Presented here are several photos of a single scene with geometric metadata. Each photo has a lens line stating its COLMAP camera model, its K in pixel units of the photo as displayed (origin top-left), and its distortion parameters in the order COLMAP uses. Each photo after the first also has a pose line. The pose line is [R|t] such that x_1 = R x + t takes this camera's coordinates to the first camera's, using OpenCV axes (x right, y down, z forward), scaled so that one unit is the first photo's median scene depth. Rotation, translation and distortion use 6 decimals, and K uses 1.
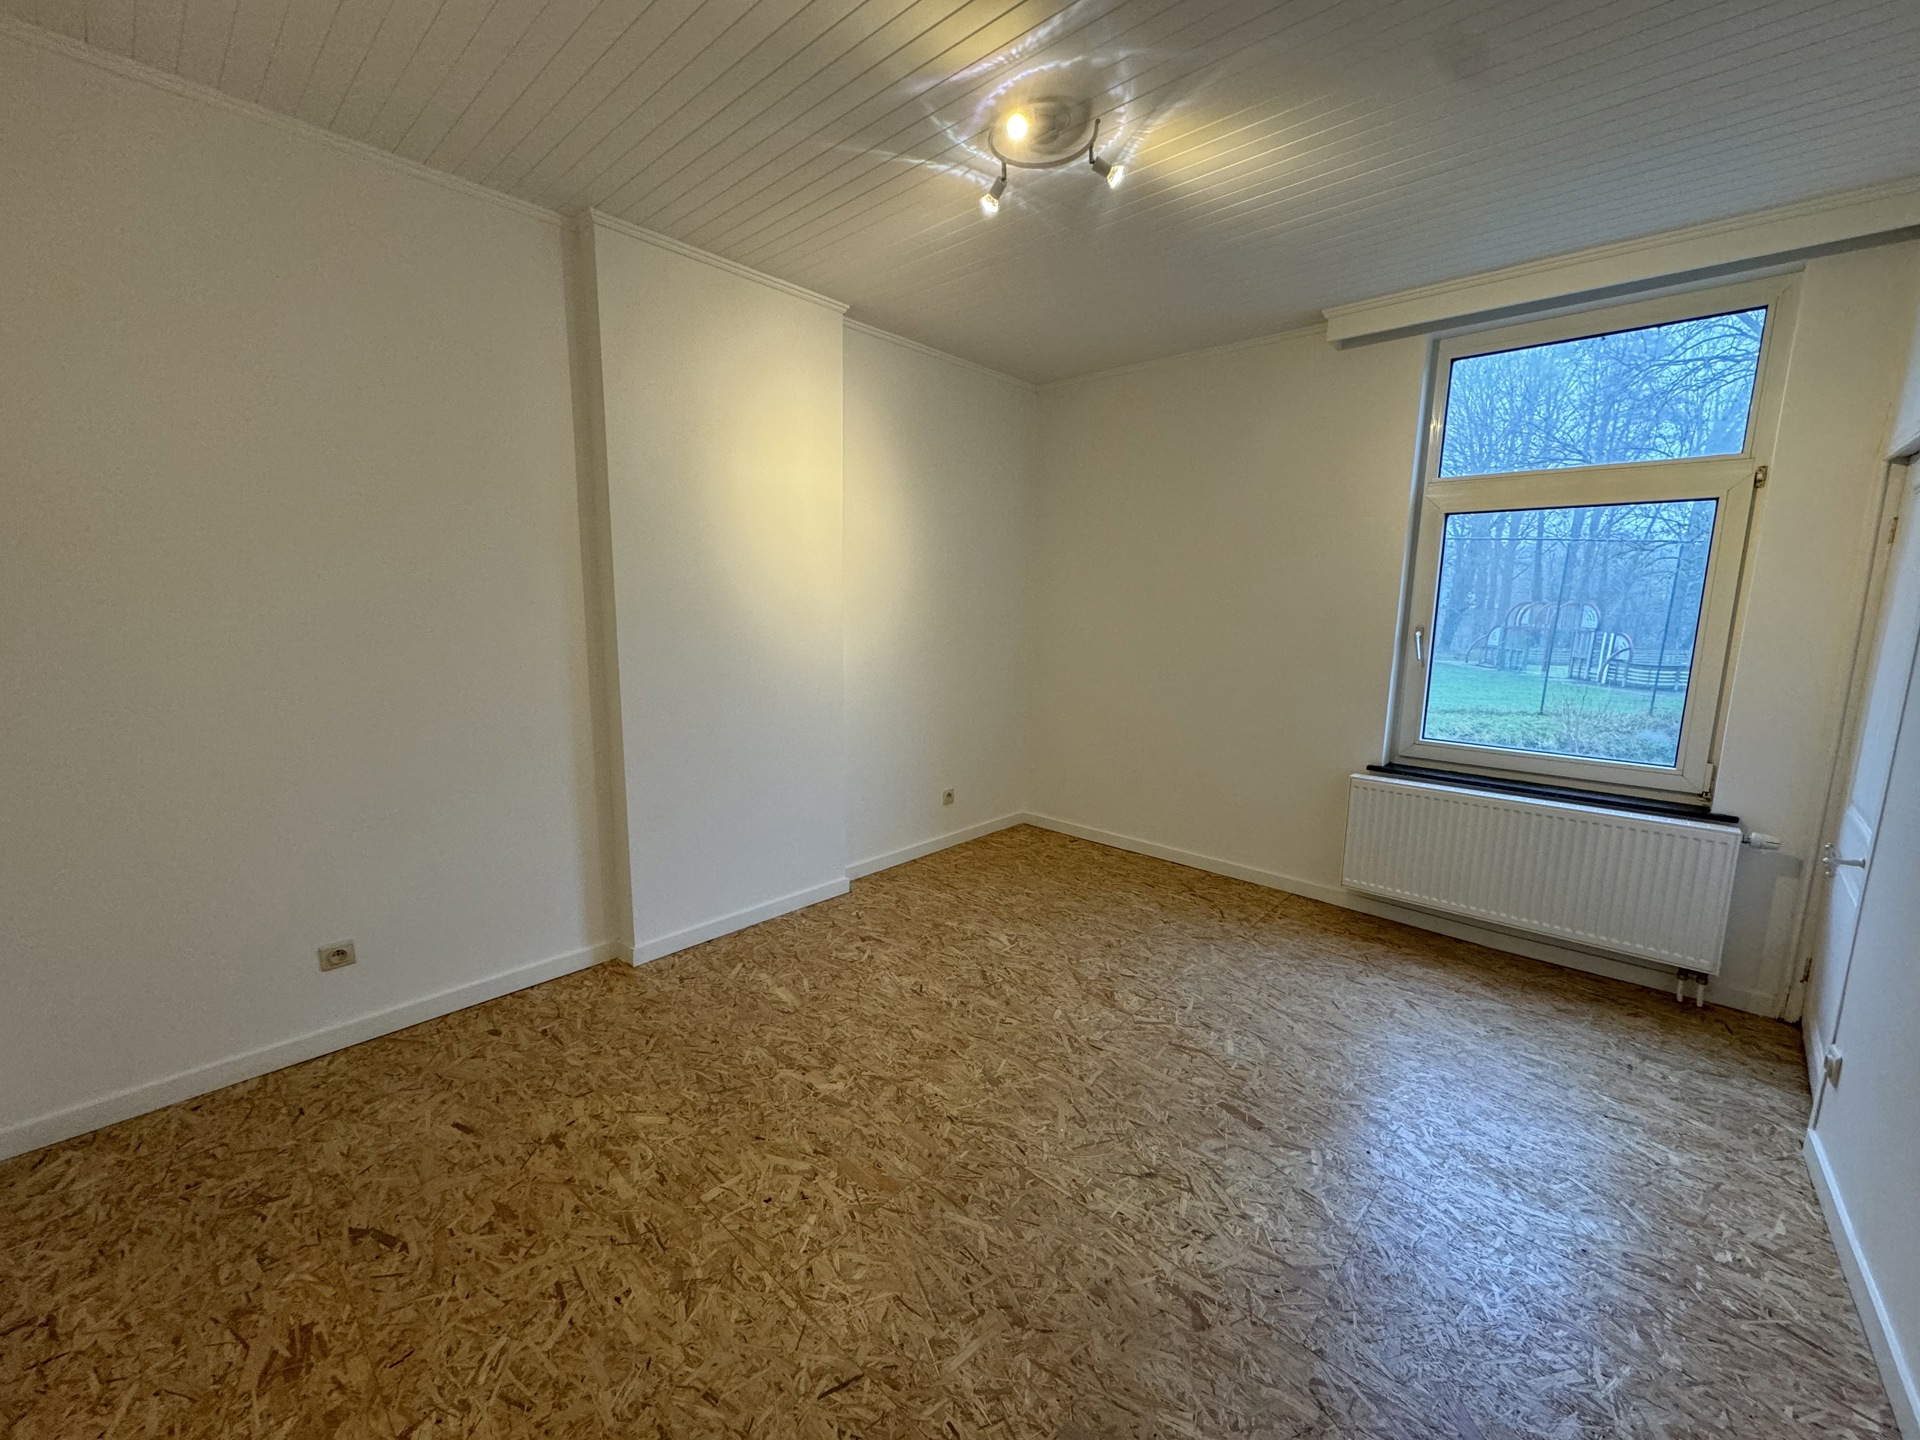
lens RADIAL K [[767.8, 0, 969.5], [0, 767.8, 720.6], [0, 0, 1]] dist [-0.001601, -0.000057]
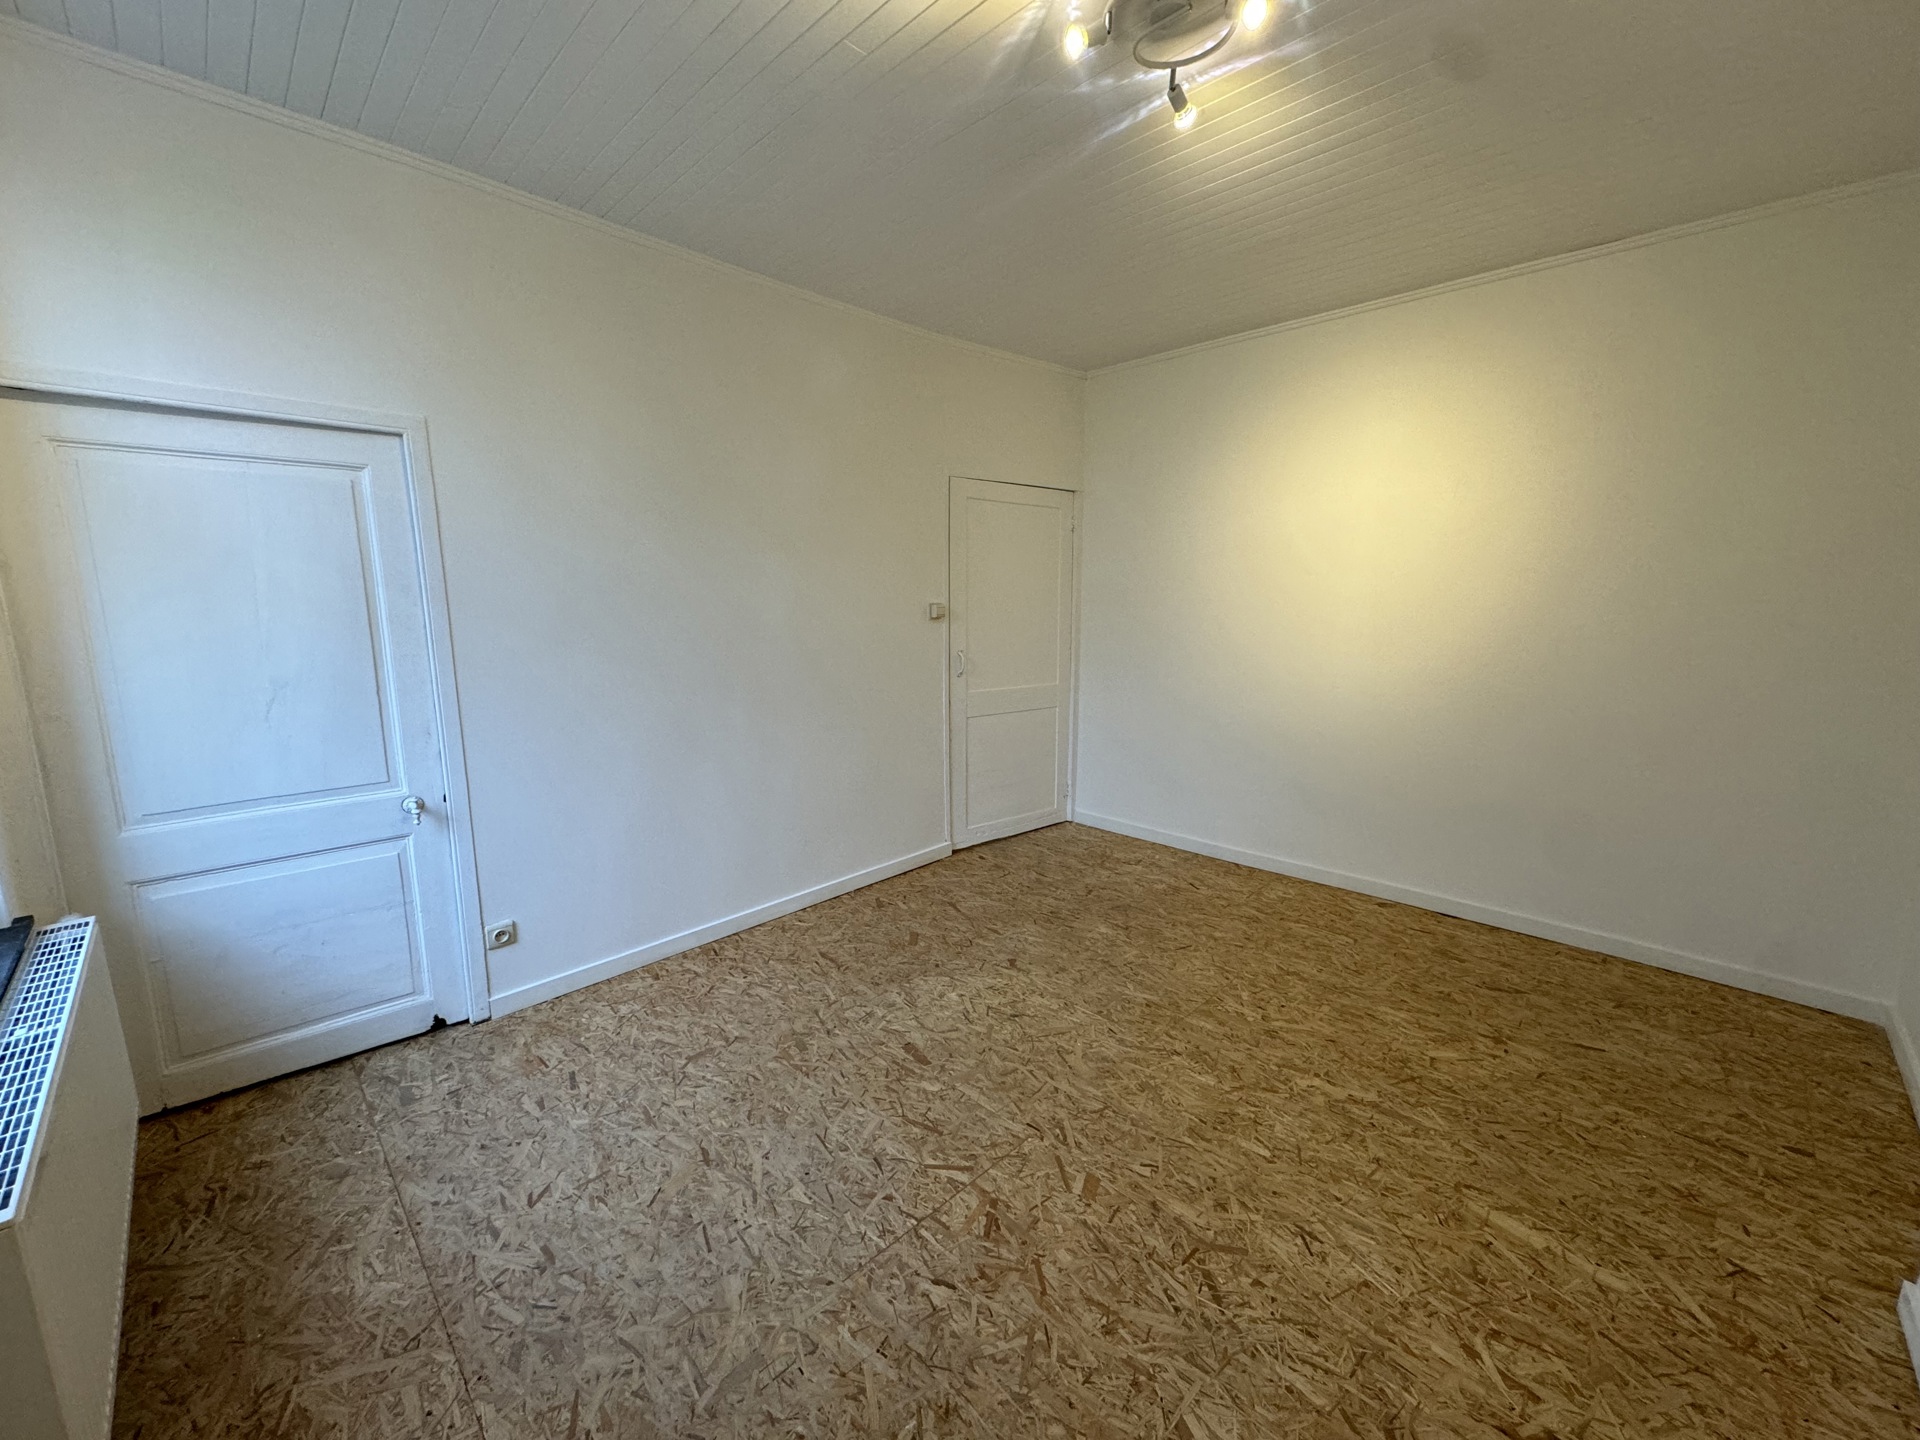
lens RADIAL K [[767.8, 0, 955.6], [0, 767.8, 726.7], [0, 0, 1]] dist [-0.001601, -0.000057]
pose [[-0.997688, -0.024316, 0.063467, 0.219133], [-0.002861, 0.948004, 0.318246, -0.269576], [-0.067906, 0.317329, -0.945881, 1.752623]]
